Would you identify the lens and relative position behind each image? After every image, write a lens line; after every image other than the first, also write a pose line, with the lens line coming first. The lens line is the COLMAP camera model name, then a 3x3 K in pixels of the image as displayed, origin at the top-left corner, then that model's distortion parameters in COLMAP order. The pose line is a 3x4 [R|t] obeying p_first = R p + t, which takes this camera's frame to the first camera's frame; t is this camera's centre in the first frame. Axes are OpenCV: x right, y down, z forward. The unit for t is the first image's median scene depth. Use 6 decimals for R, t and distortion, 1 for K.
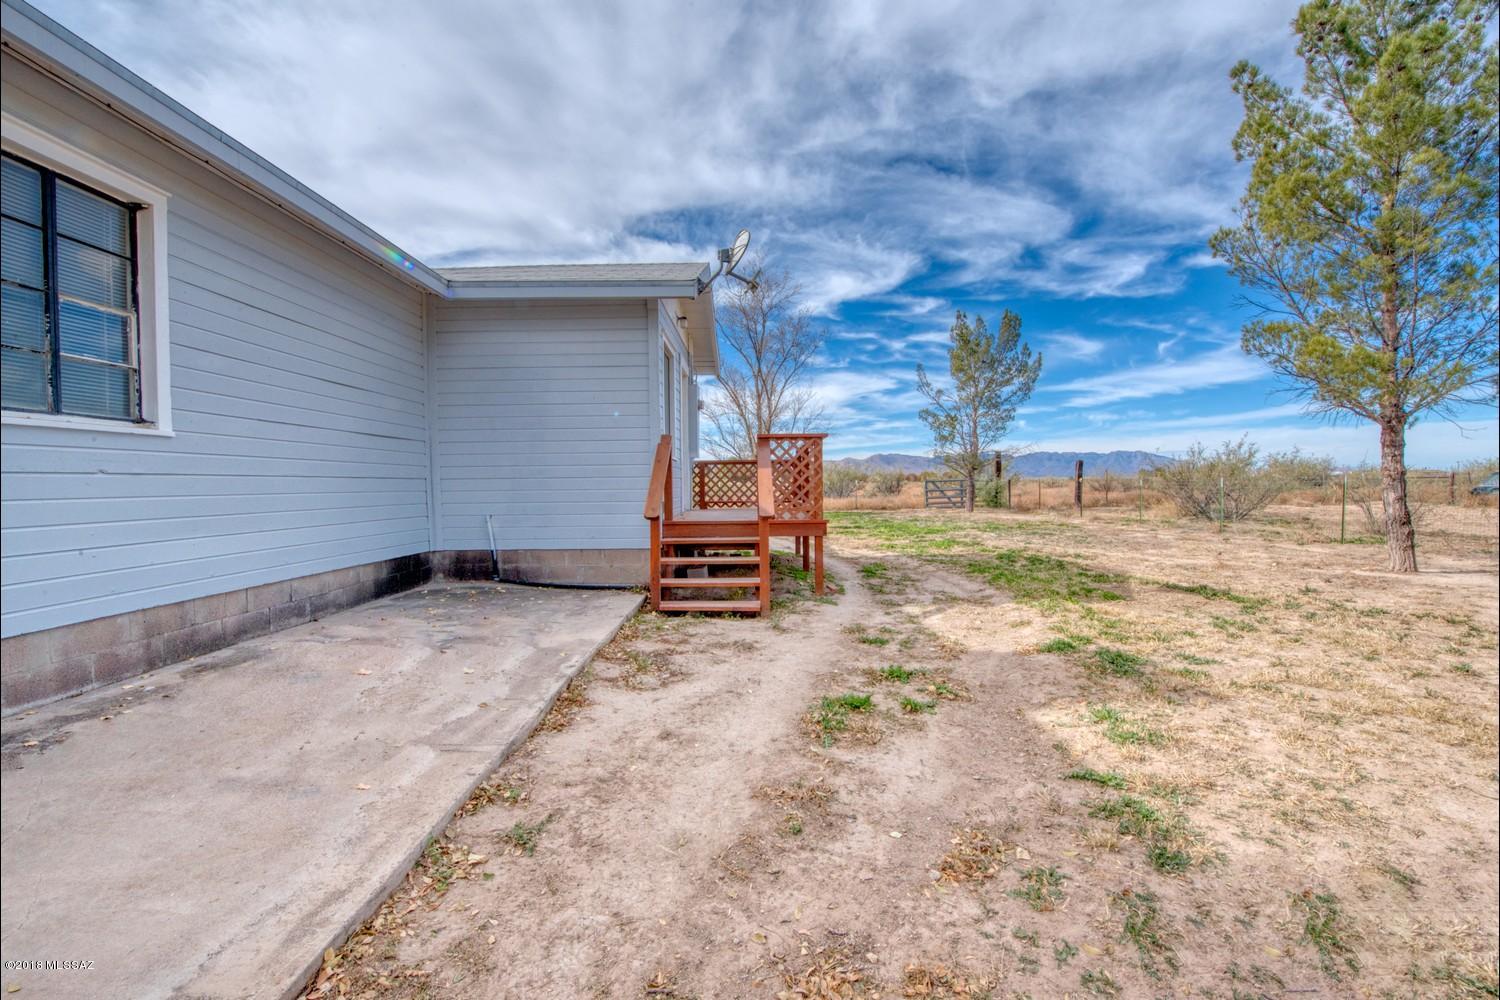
lens RADIAL K [[658.4, 0, 749.9], [0, 658.4, 489.0], [0, 0, 1]] dist [0.000995, 0.000006]
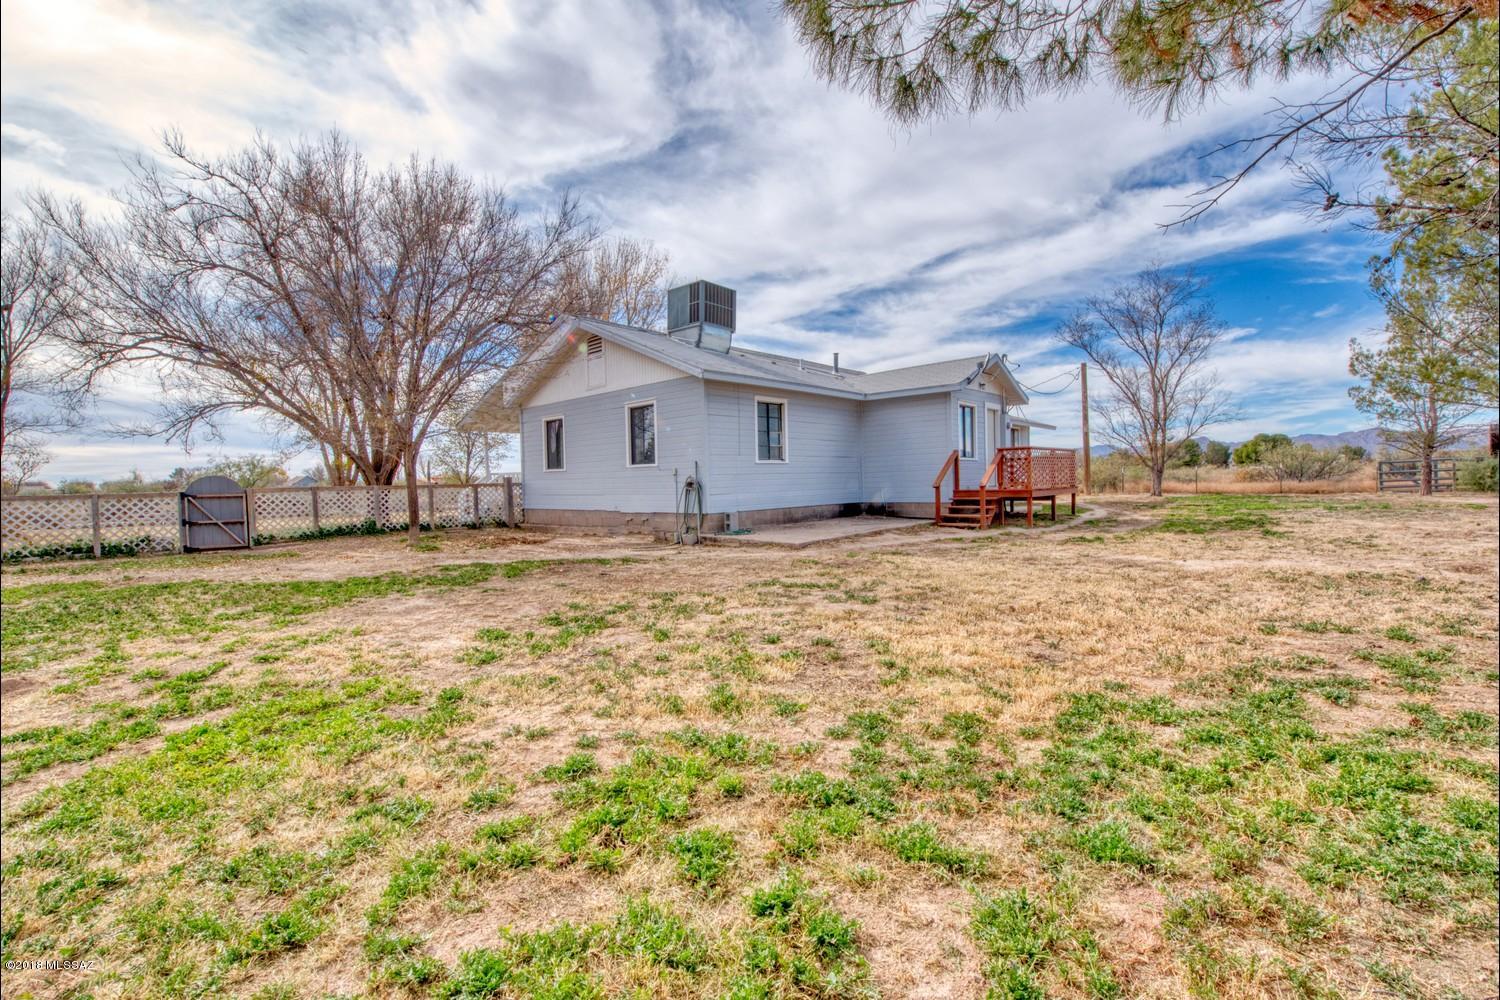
lens RADIAL K [[658.4, 0, 749.9], [0, 658.4, 489.0], [0, 0, 1]] dist [0.000995, 0.000006]
pose [[0.760124, 0.003929, -0.649766, 0.192667], [0.011307, 0.999750, 0.019273, -0.001766], [0.649679, -0.021997, 0.759890, -0.276520]]
